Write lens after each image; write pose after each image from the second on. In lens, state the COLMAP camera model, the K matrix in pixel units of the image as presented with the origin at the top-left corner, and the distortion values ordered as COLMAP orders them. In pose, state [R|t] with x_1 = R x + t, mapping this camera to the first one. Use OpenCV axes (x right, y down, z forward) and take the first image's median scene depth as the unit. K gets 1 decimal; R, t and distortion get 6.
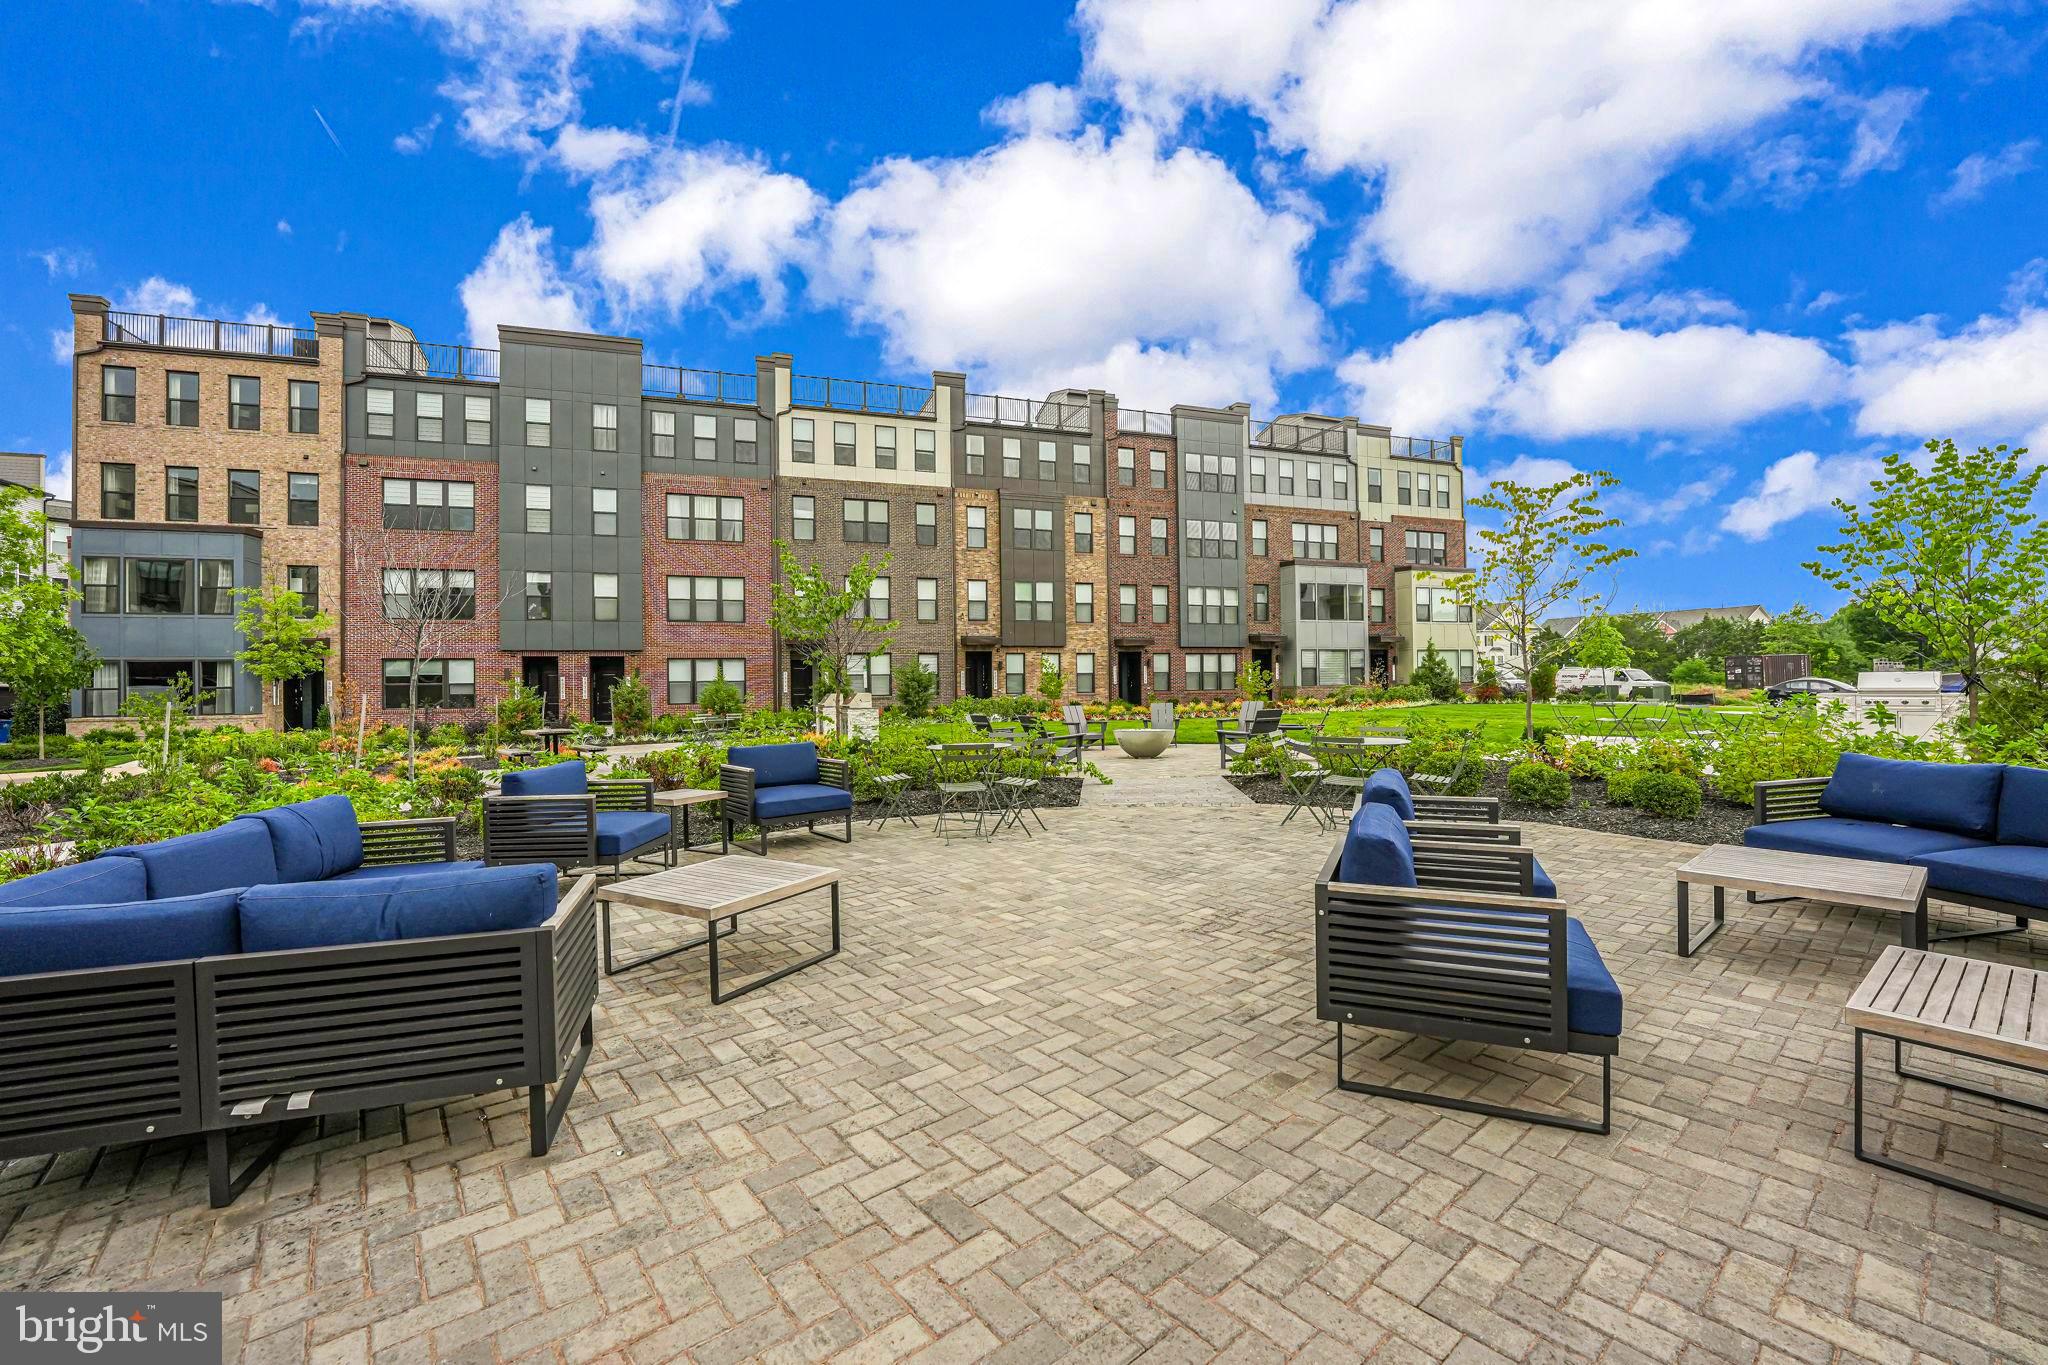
lens RADIAL K [[827.2, 0, 1024.0], [0, 827.2, 682.5], [0, 0, 1]] dist [-0.026113, 0.001916]
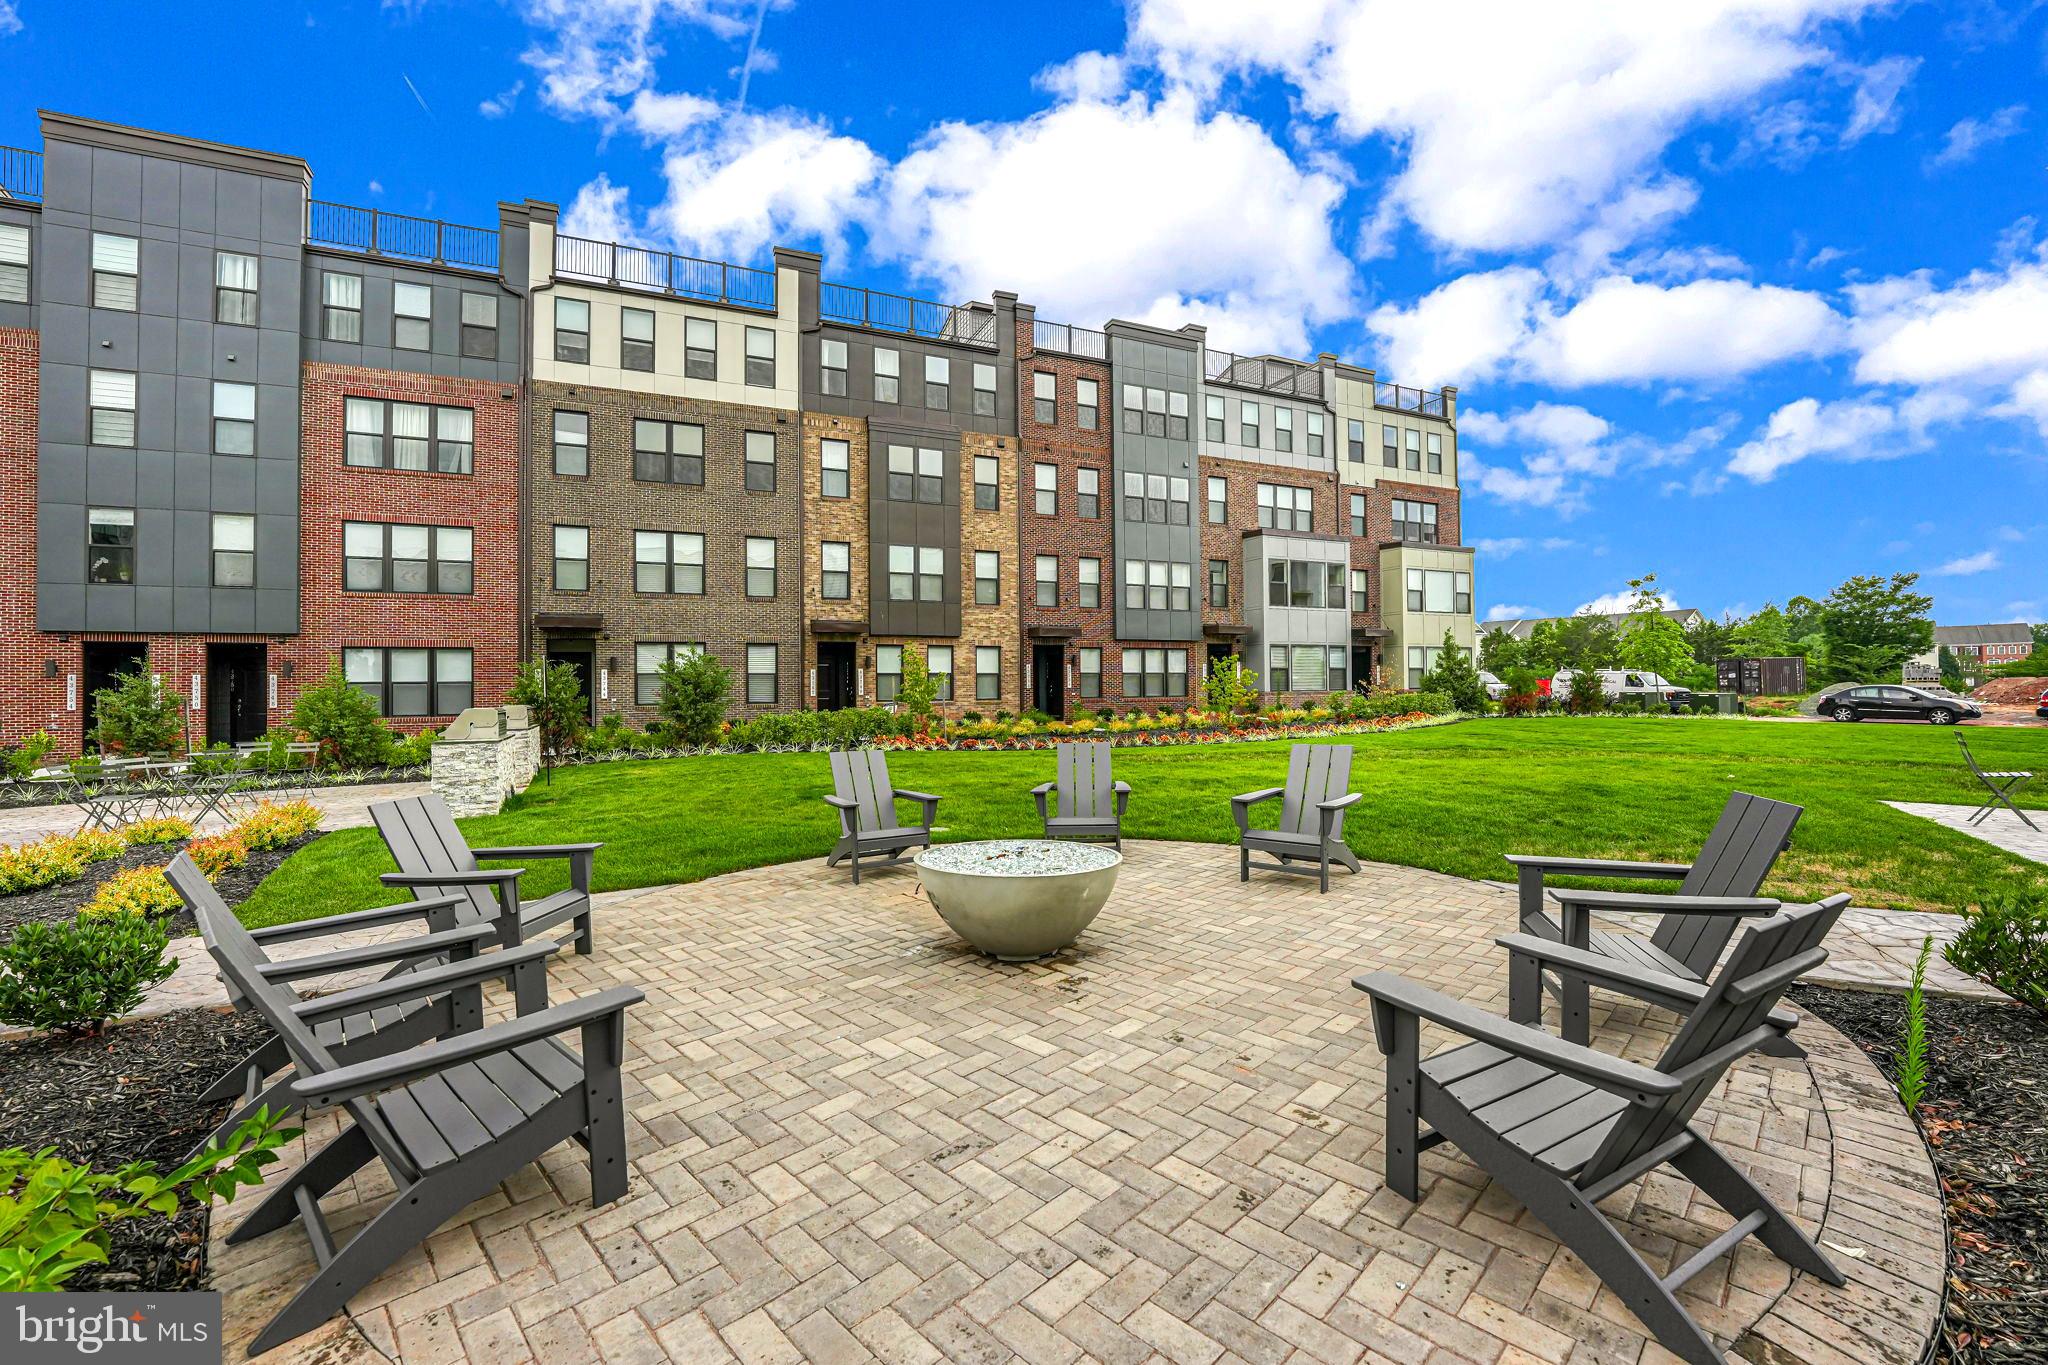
lens RADIAL K [[827.2, 0, 1024.0], [0, 827.2, 682.5], [0, 0, 1]] dist [-0.026113, 0.001916]
pose [[0.996794, 0.004646, 0.079875, 0.049410], [-0.004537, 0.999989, -0.001546, -0.002121], [-0.079882, 0.001179, 0.996804, 0.274172]]
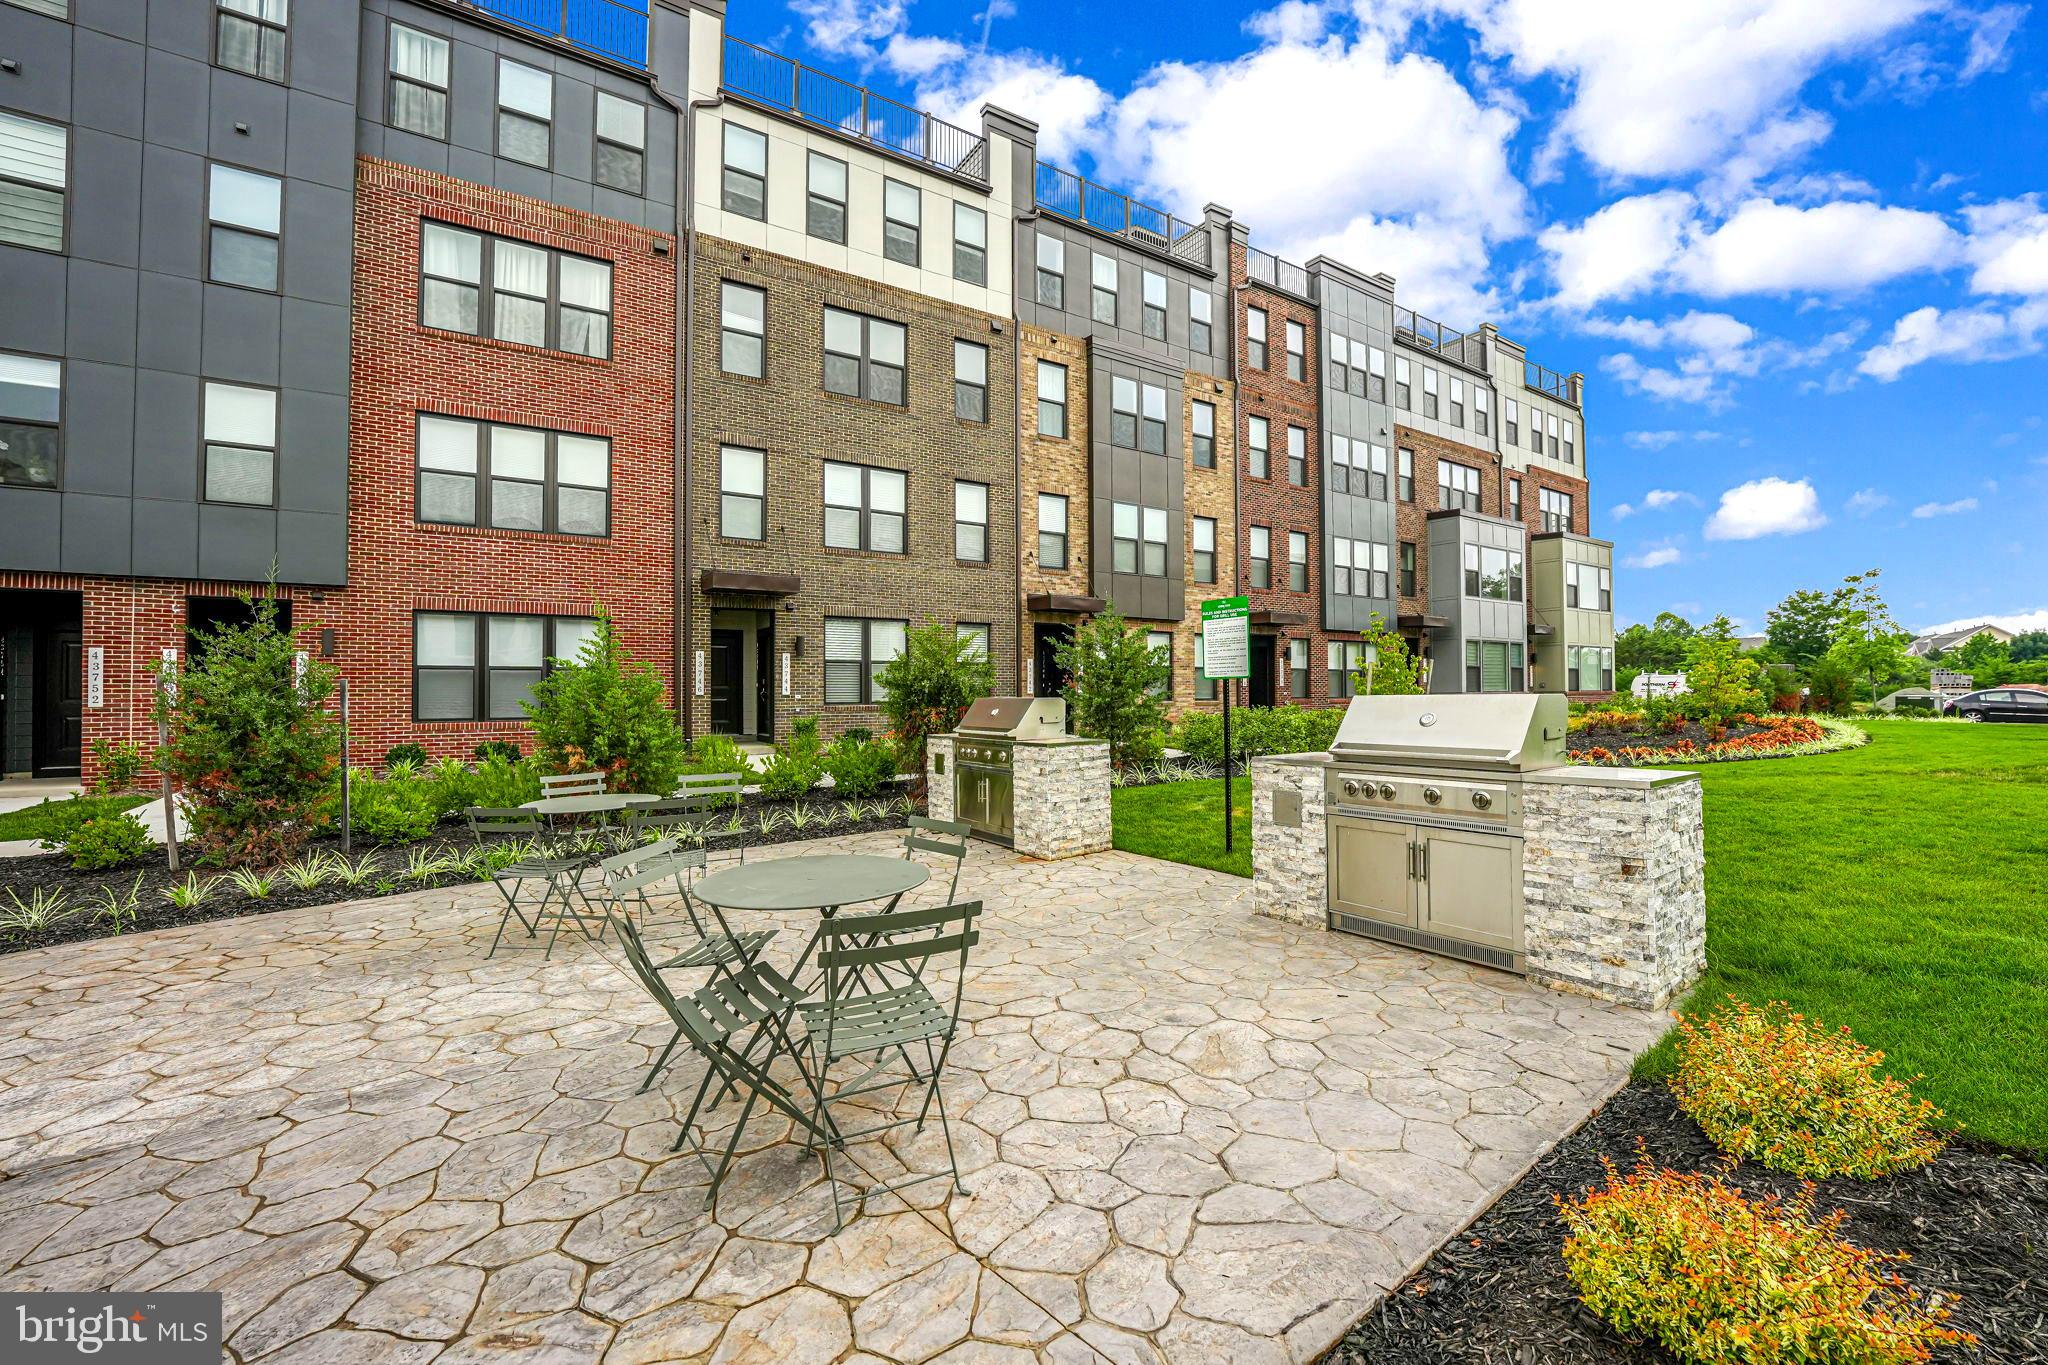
lens RADIAL K [[829.4, 0, 1023.5], [0, 829.4, 679.9], [0, 0, 1]] dist [-0.025773, 0.000707]
pose [[0.972985, 0.012871, 0.230508, -0.201365], [-0.010373, 0.999874, -0.012047, 0.006865], [-0.230634, 0.009330, 0.972996, 0.465663]]
